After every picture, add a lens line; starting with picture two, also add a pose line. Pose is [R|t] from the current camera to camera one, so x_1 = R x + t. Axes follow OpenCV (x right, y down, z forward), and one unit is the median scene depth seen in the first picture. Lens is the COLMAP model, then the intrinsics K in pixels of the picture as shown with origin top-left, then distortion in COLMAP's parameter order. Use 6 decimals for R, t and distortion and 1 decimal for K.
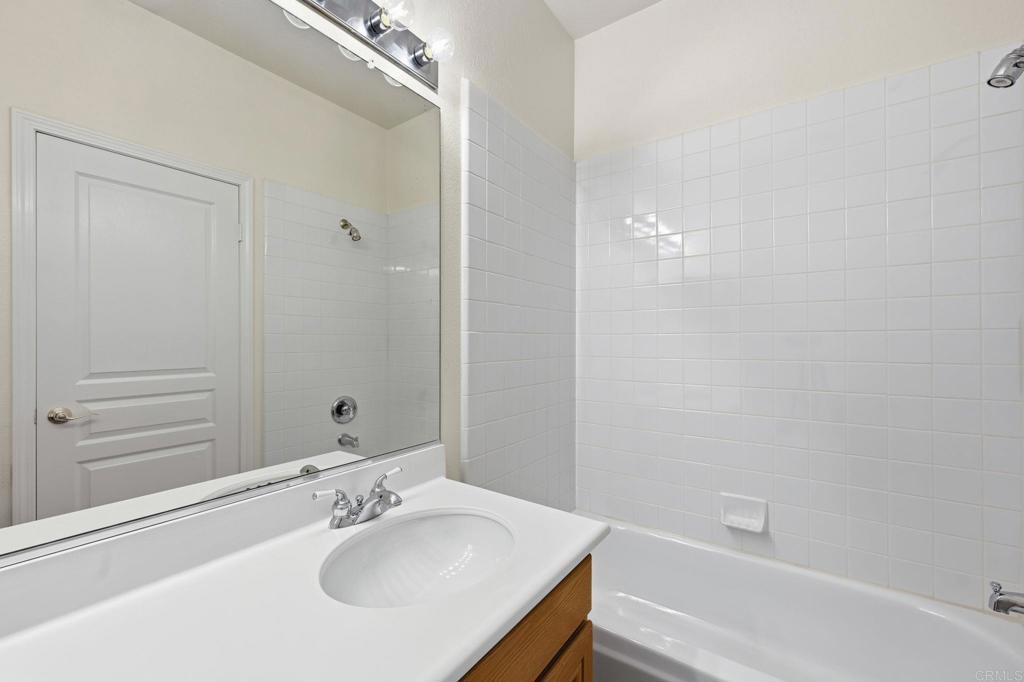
lens RADIAL K [[411.1, 0, 513.9], [0, 411.1, 339.5], [0, 0, 1]] dist [-0.000633, -0.000008]
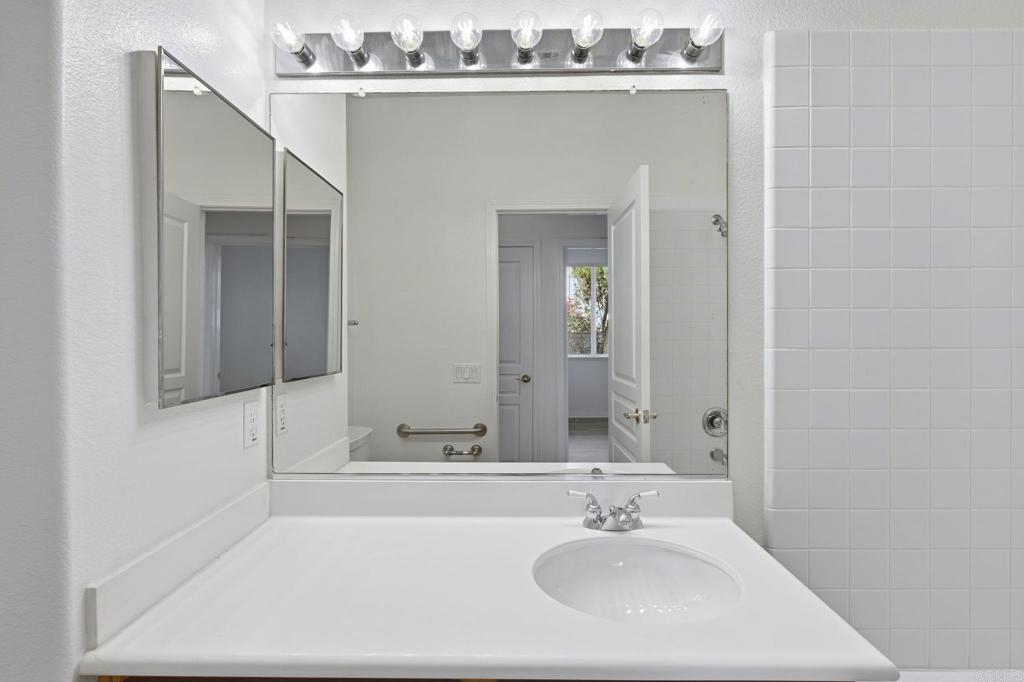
lens RADIAL K [[463.8, 0, 514.4], [0, 463.8, 335.8], [0, 0, 1]] dist [-0.000069, 0.000047]
pose [[0.574994, -0.000810, -0.818157, 0.361032], [0.003071, 0.999995, 0.001168, -0.050685], [0.818152, -0.003184, 0.574994, 0.077099]]
